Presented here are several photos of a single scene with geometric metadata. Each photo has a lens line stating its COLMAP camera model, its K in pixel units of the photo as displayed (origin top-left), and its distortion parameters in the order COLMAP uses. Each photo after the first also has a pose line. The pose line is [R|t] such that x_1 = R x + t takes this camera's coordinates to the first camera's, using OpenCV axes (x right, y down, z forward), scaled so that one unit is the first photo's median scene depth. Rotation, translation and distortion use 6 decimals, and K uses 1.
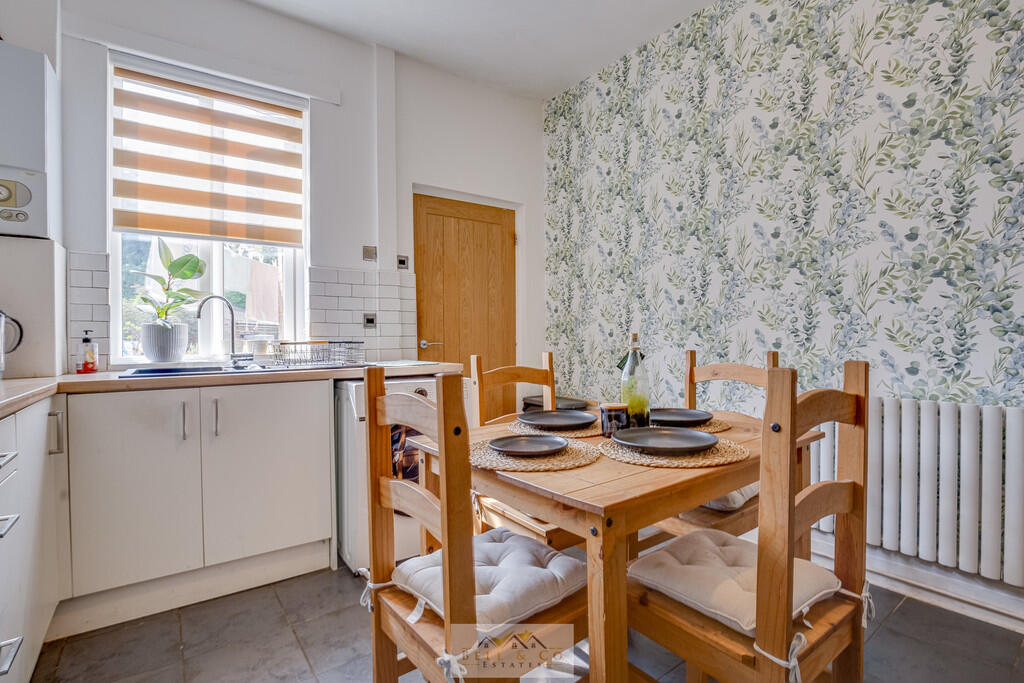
lens RADIAL K [[507.5, 0, 512.0], [0, 507.5, 341.5], [0, 0, 1]] dist [-0.001237, -0.000654]
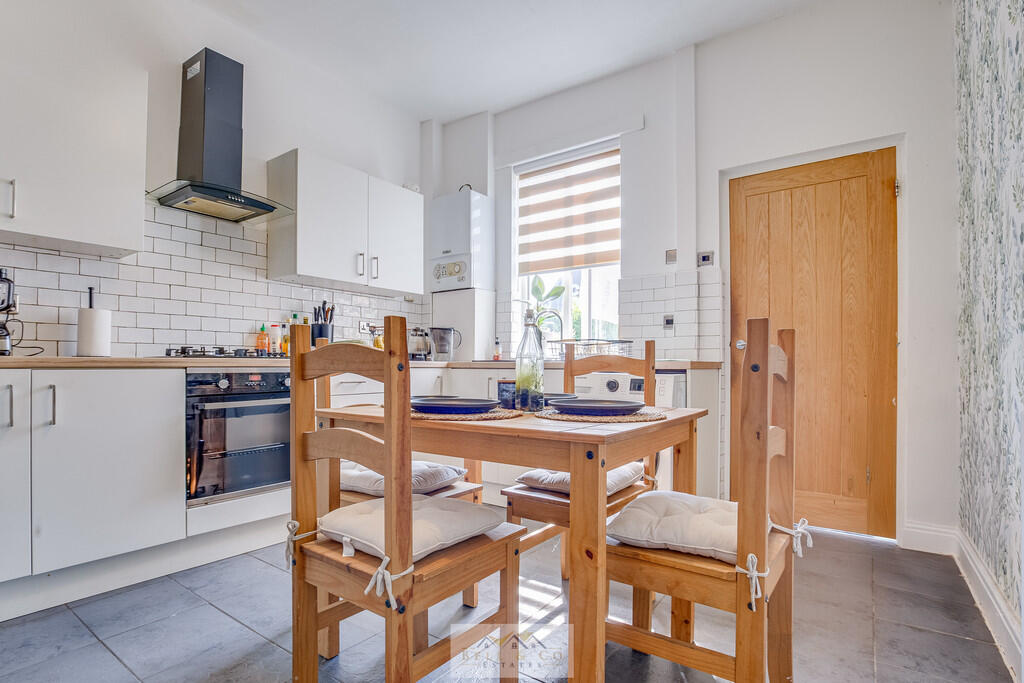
lens RADIAL K [[507.5, 0, 512.0], [0, 507.5, 341.5], [0, 0, 1]] dist [-0.001237, -0.000654]
pose [[0.308788, -0.010454, -0.951073, 0.605660], [0.008350, 0.999931, -0.008280, 0.004960], [0.951094, -0.005385, 0.308854, 0.374942]]
